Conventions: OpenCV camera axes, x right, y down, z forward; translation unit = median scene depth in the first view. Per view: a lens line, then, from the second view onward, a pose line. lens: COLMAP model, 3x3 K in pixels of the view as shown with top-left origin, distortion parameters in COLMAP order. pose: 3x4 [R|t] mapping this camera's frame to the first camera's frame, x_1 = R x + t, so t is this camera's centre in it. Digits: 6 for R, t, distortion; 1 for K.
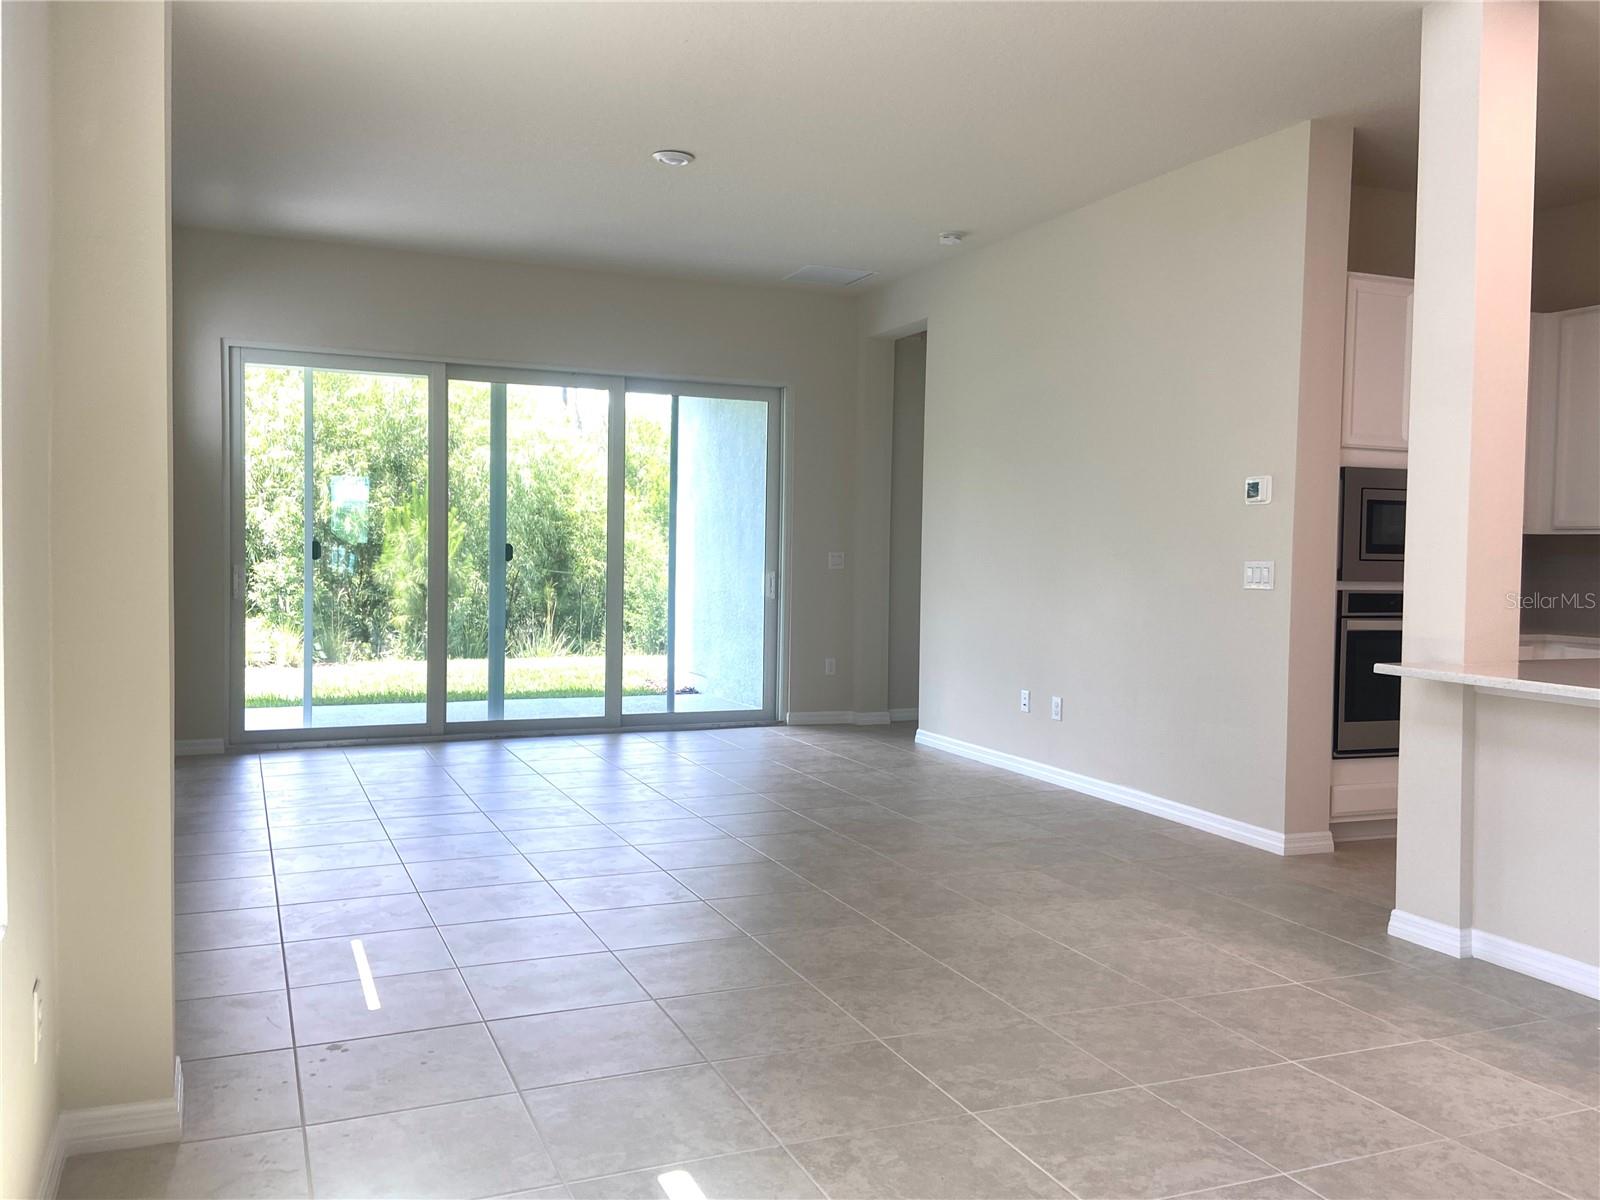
lens RADIAL K [[1304.0, 0, 781.3], [0, 1304.0, 592.6], [0, 0, 1]] dist [0.114069, -0.144523]
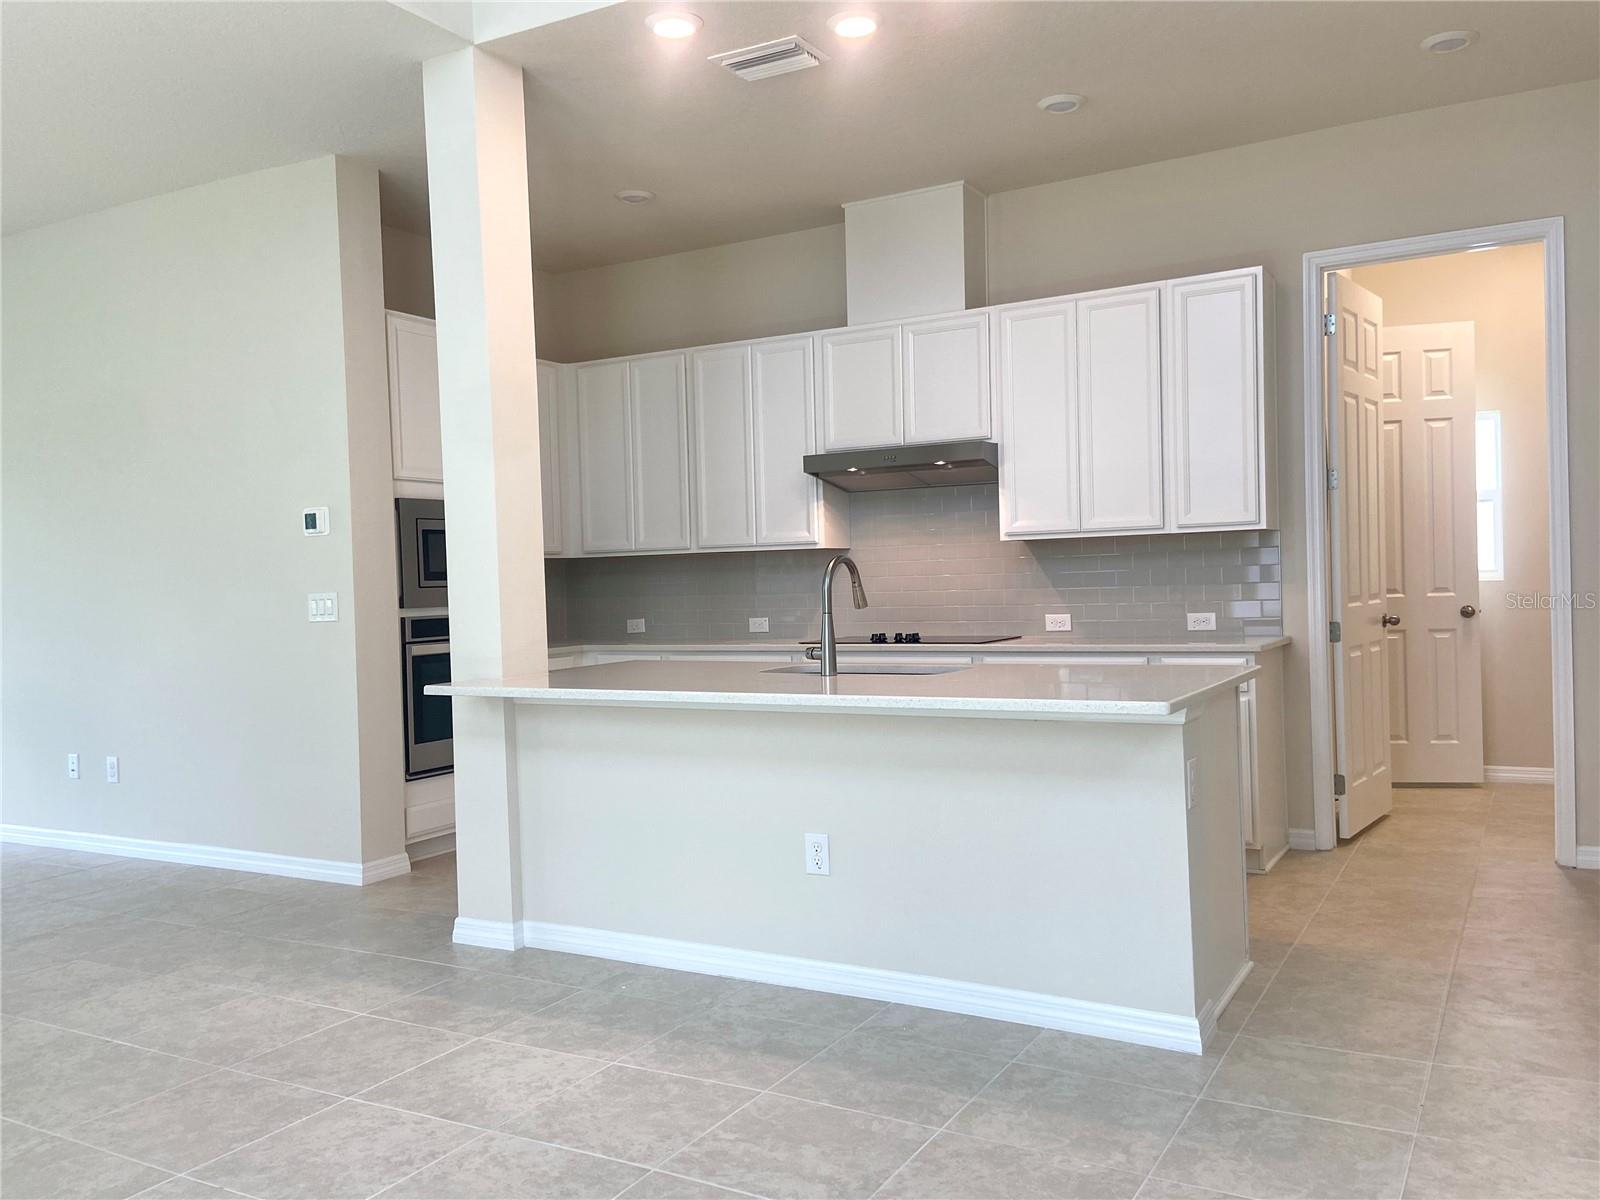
lens RADIAL K [[1304.0, 0, 786.9], [0, 1304.0, 600.5], [0, 0, 1]] dist [0.114069, -0.144523]
pose [[0.791393, -0.051823, 0.609106, 0.037636], [0.063893, 0.997955, 0.001893, 0.002335], [-0.607959, 0.037419, 0.793086, 0.005387]]
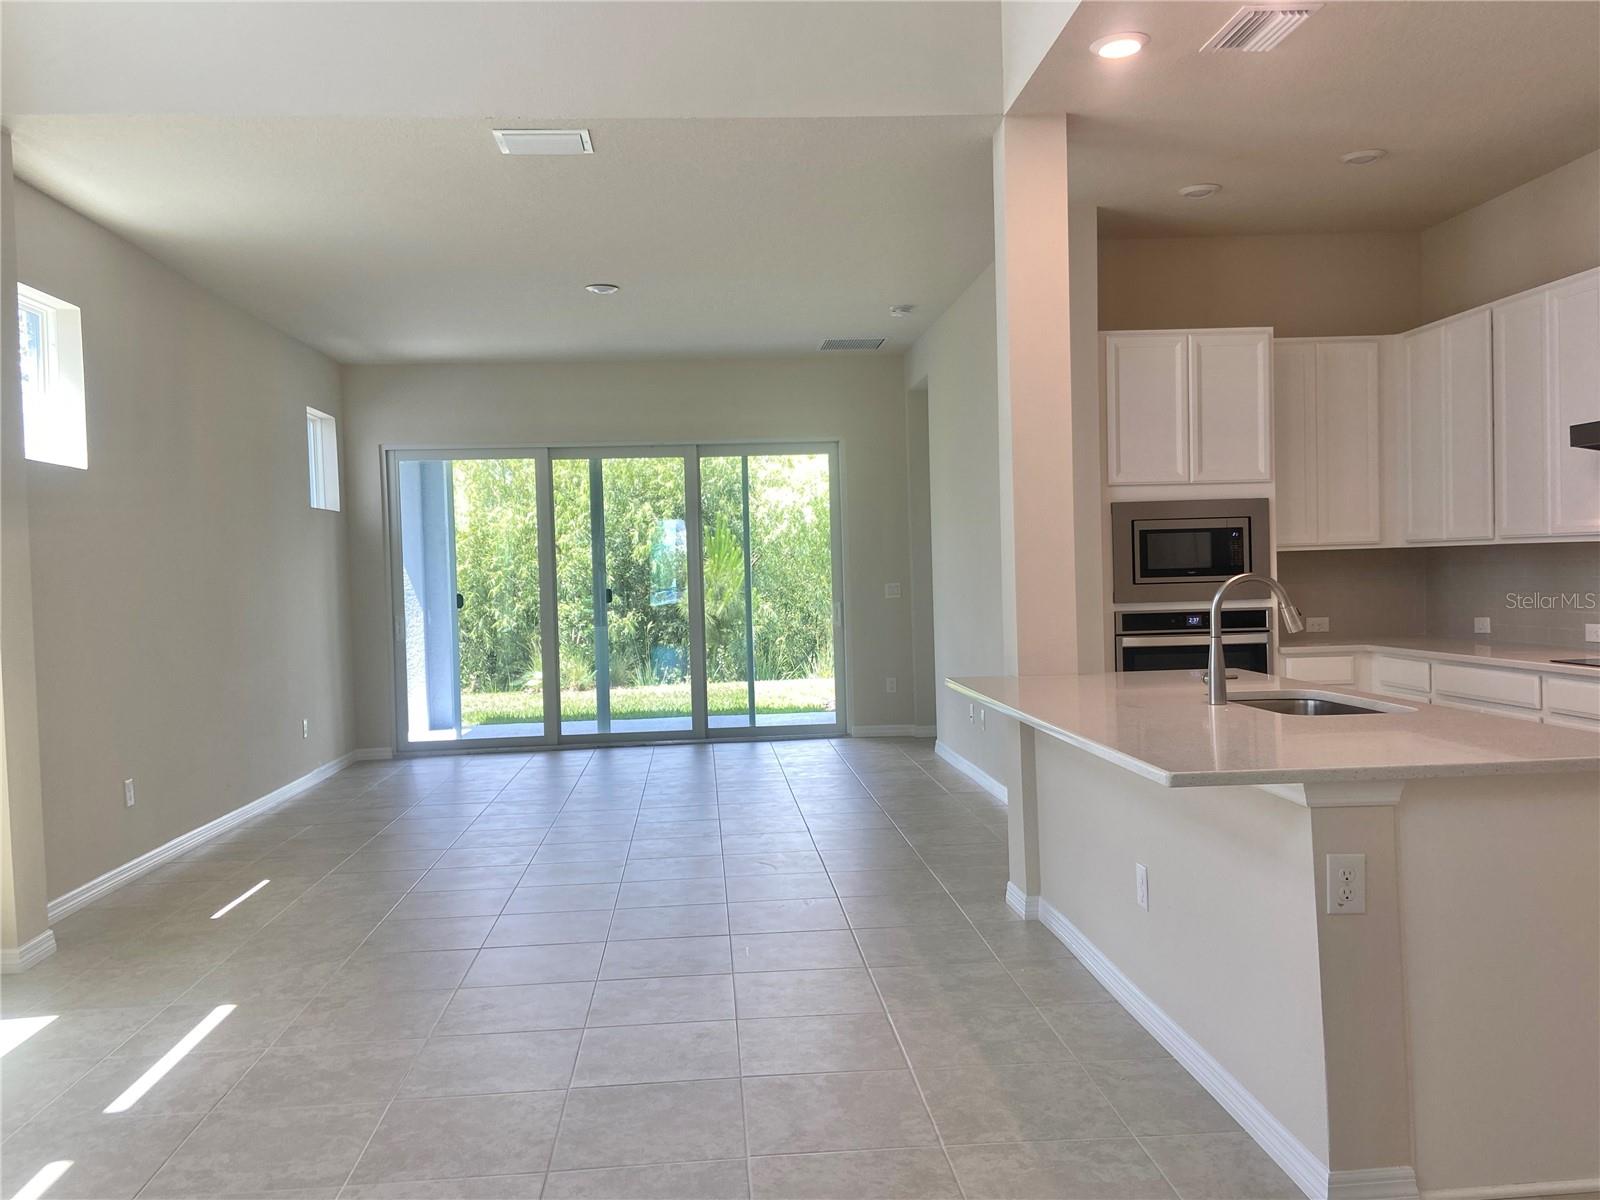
lens RADIAL K [[1304.0, 0, 786.0], [0, 1304.0, 596.6], [0, 0, 1]] dist [0.114069, -0.144523]
pose [[0.945976, -0.038020, -0.321999, 0.551020], [0.034441, 0.999265, -0.016805, -0.005737], [0.322401, 0.004807, 0.946591, -0.162513]]
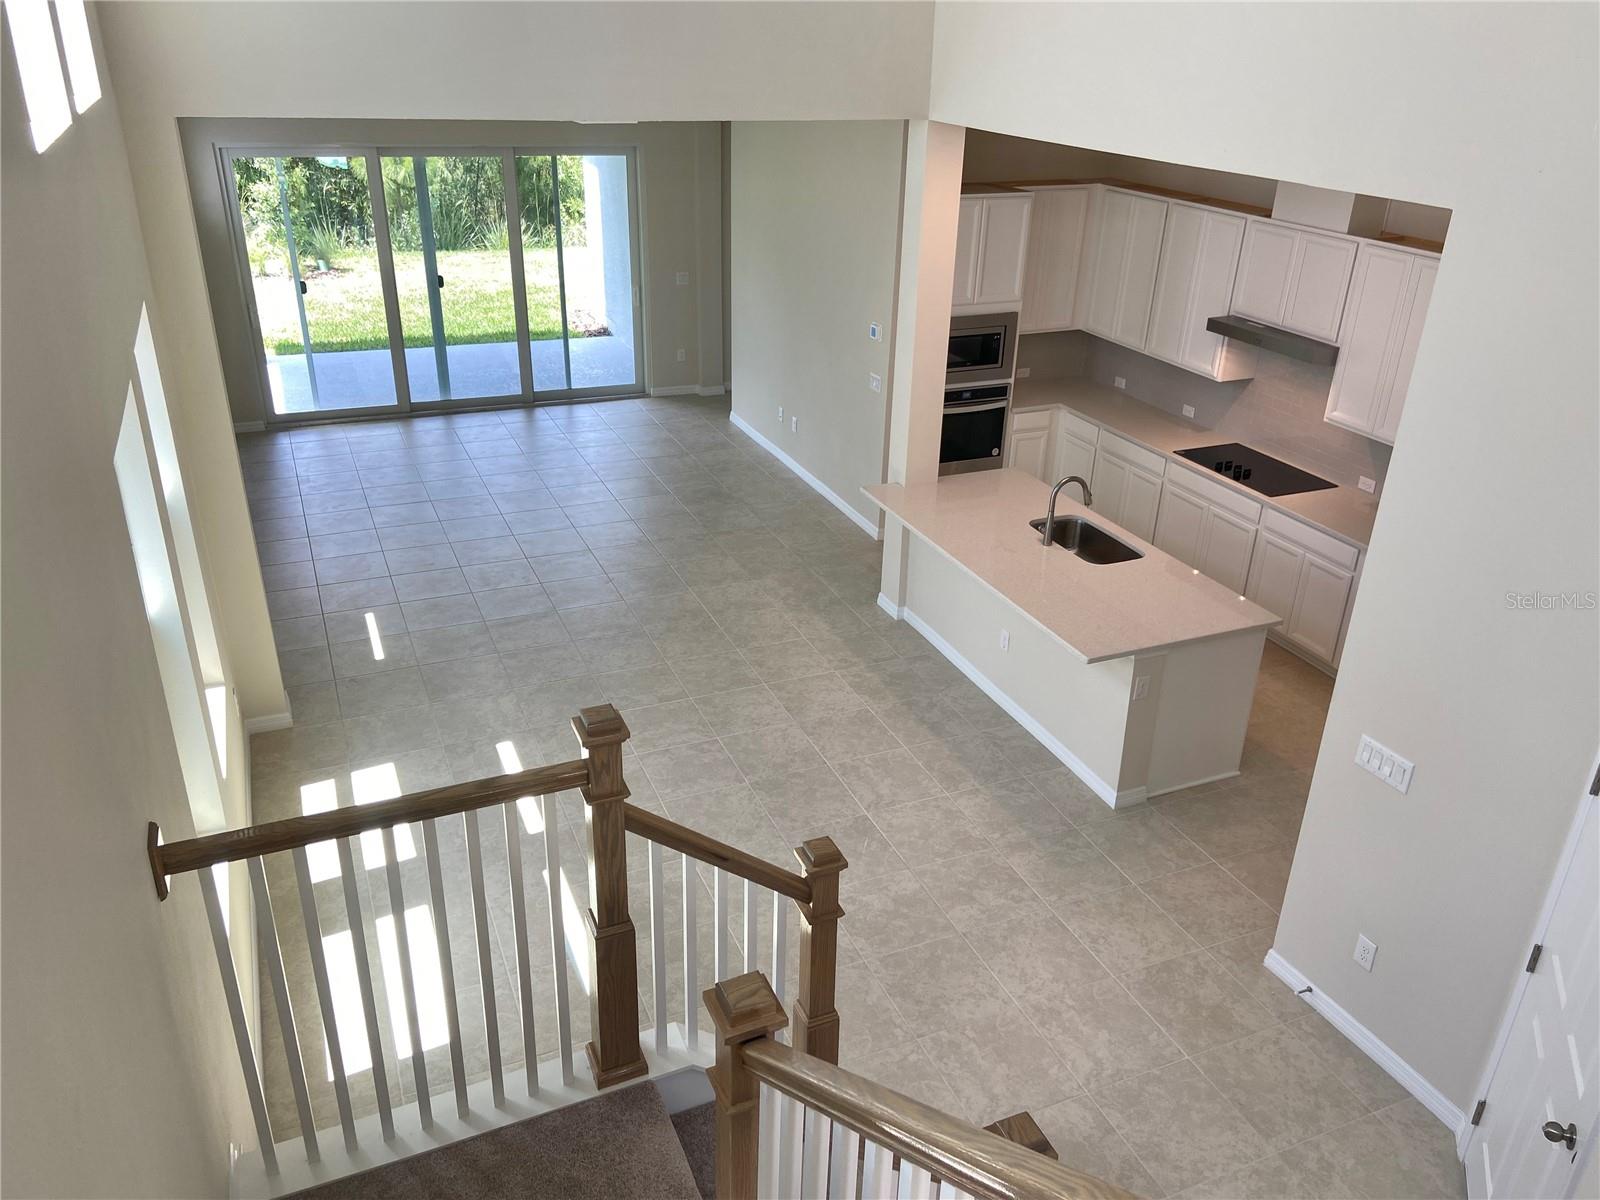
lens RADIAL K [[1208.9, 0, 811.5], [0, 1208.9, 602.7], [0, 0, 1]] dist [0.086481, -0.042271]
pose [[0.999681, 0.003735, 0.024973, 0.257713], [-0.013518, 0.914514, 0.404328, -0.408681], [-0.021328, -0.404537, 0.914273, -0.572614]]
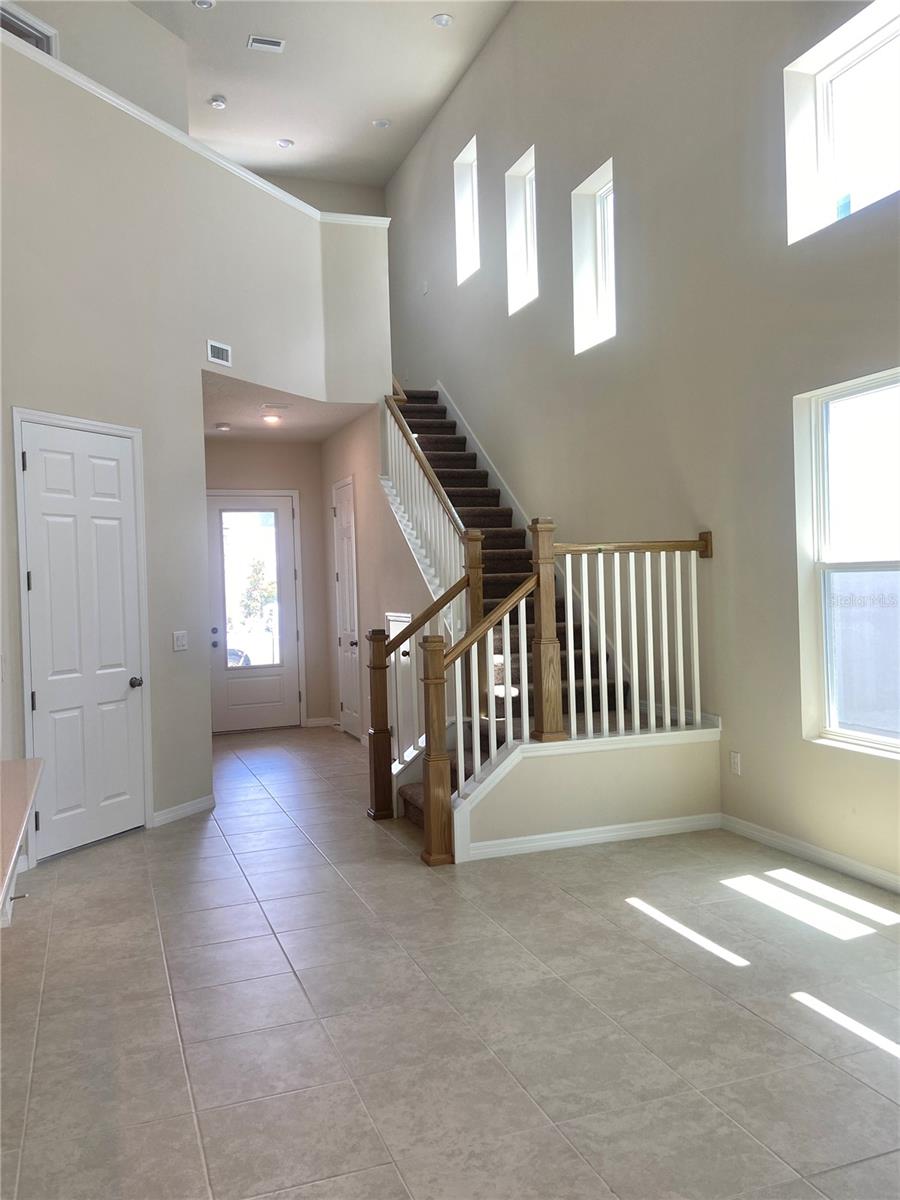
lens RADIAL K [[978.0, 0, 438.1], [0, 978.0, 596.5], [0, 0, 1]] dist [0.114069, -0.144523]
pose [[-0.998169, 0.016676, 0.058144, 0.217602], [0.019622, 0.998533, 0.050462, -0.077571], [-0.057218, 0.051511, -0.997032, 1.015549]]
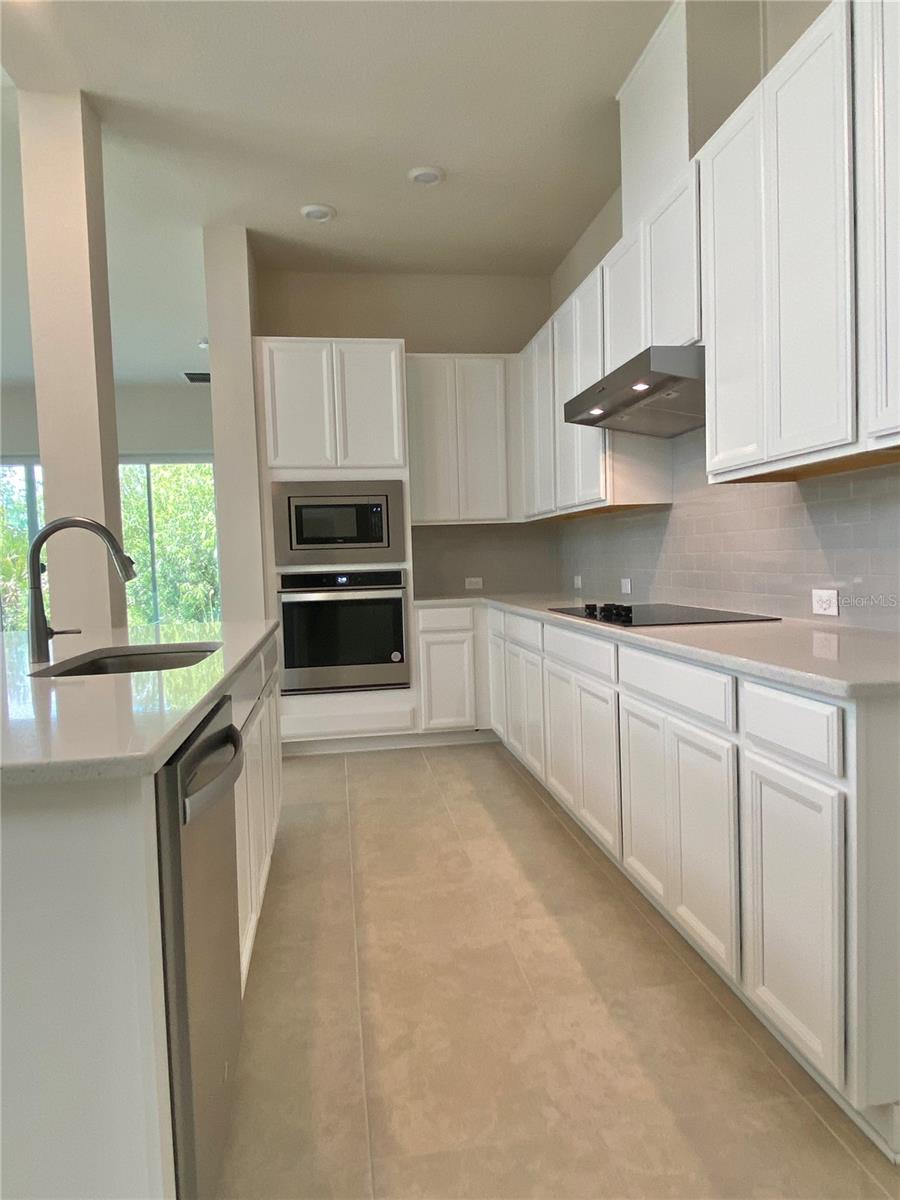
lens RADIAL K [[776.9, 0, 443.9], [0, 776.9, 596.8], [0, 0, 1]] dist [0.064930, -0.001014]
pose [[0.966643, -0.036517, -0.253510, 0.844438], [0.041056, 0.999077, 0.012636, 0.021291], [0.252815, -0.022623, 0.967250, 0.280673]]
